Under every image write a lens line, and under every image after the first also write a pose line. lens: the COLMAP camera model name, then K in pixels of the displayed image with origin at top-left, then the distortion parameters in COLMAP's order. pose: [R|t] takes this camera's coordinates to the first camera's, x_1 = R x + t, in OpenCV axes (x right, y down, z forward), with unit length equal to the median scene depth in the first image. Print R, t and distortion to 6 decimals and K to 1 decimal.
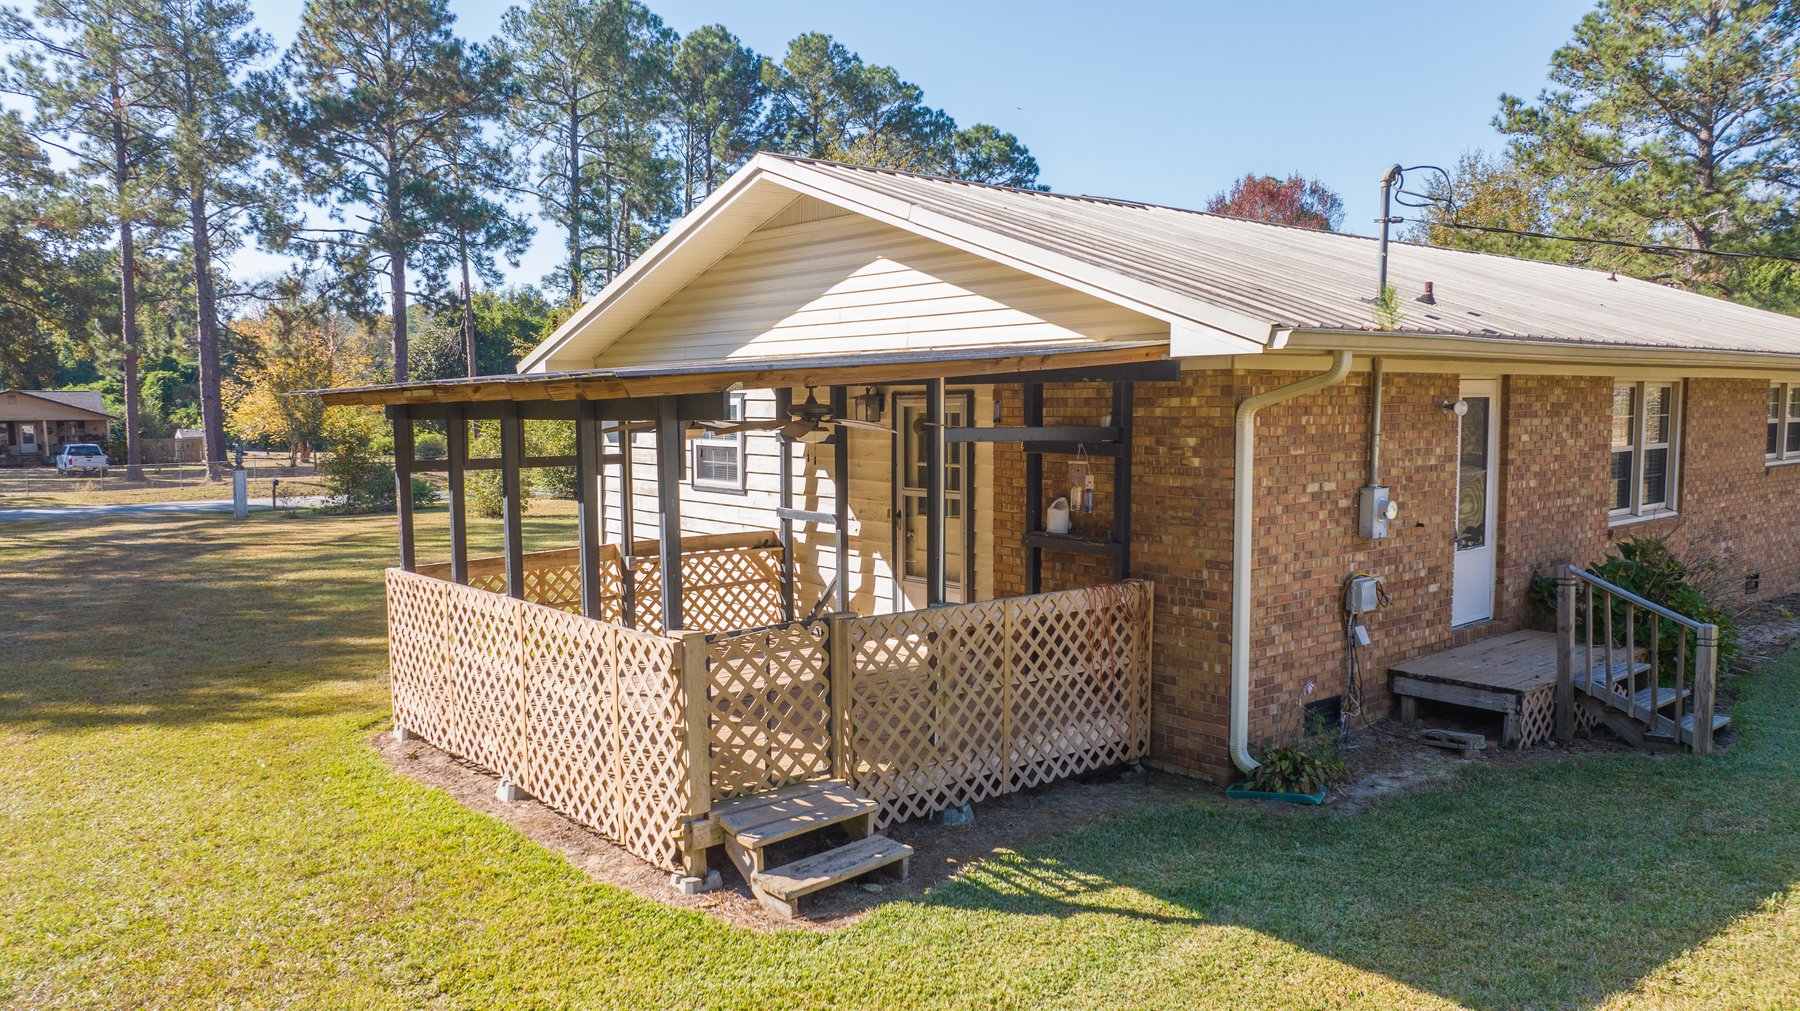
lens RADIAL K [[1271.0, 0, 896.6], [0, 1271.0, 509.2], [0, 0, 1]] dist [-0.034609, 0.038564]
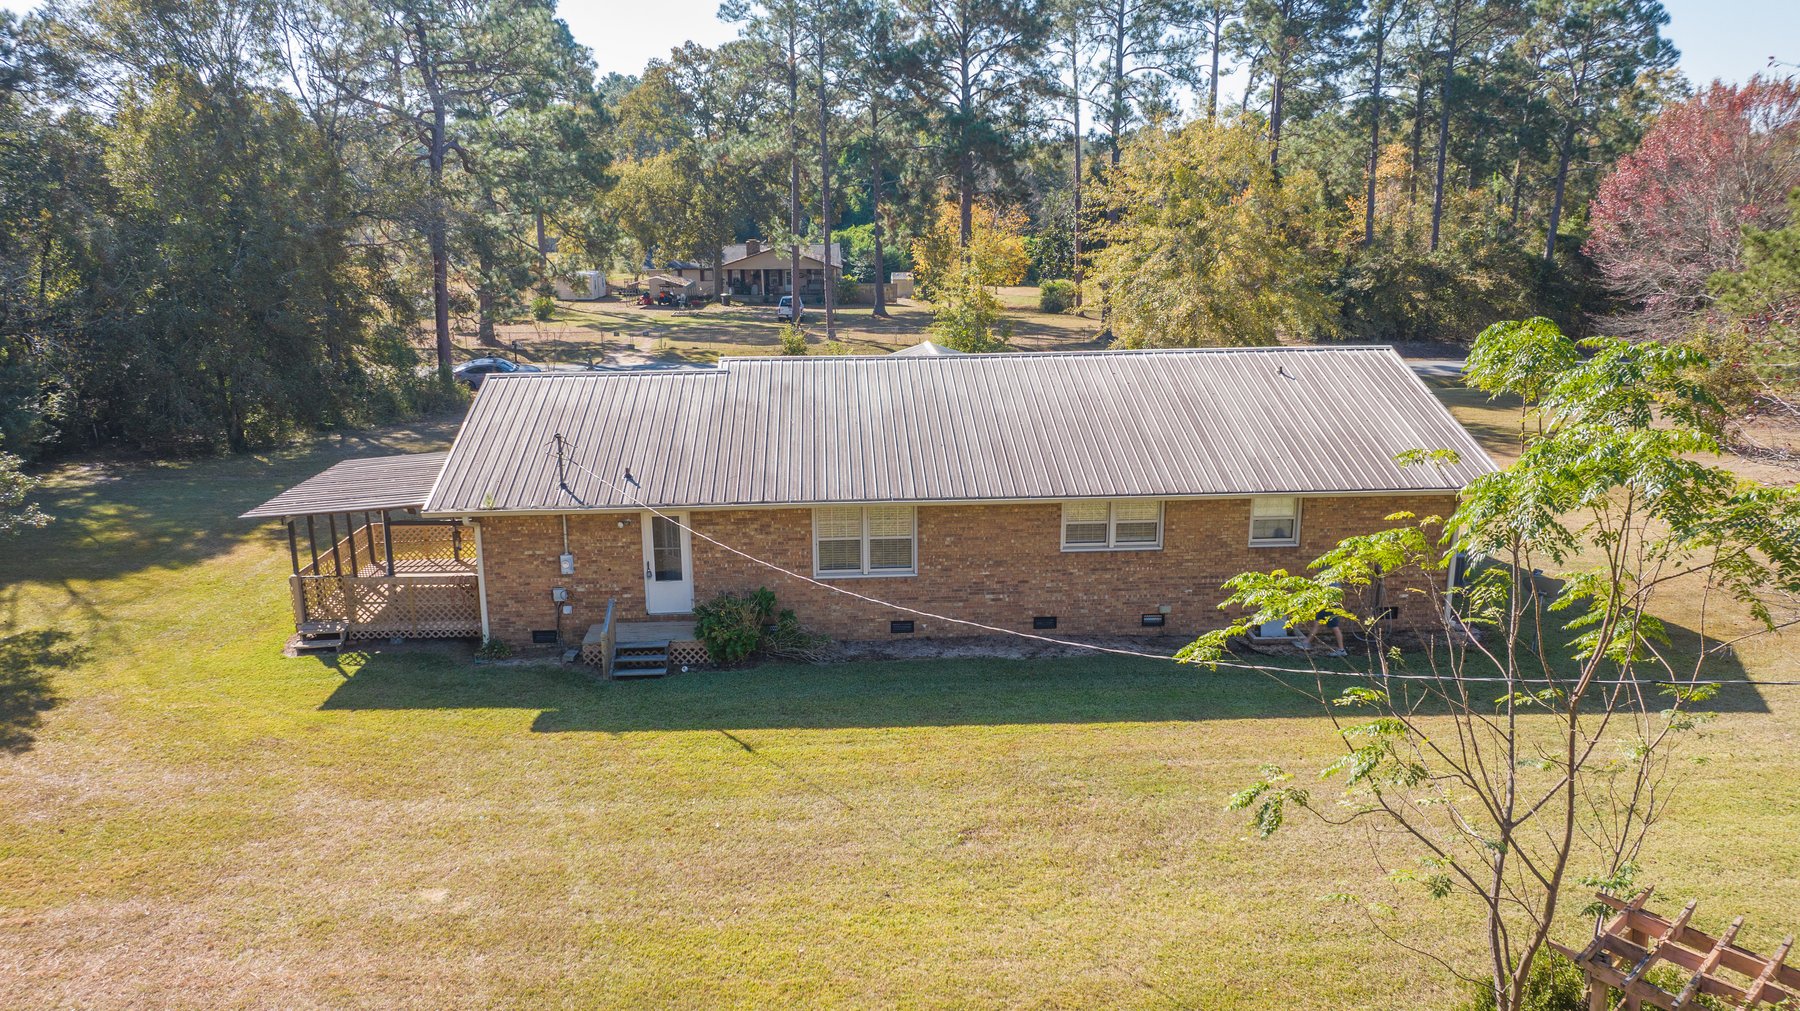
lens RADIAL K [[1271.0, 0, 888.0], [0, 1271.0, 511.9], [0, 0, 1]] dist [-0.034609, 0.038564]
pose [[0.799904, 0.144721, -0.582417, 1.880883], [-0.048286, 0.982862, 0.177907, -0.465249], [0.598182, -0.114186, 0.793183, -0.495870]]
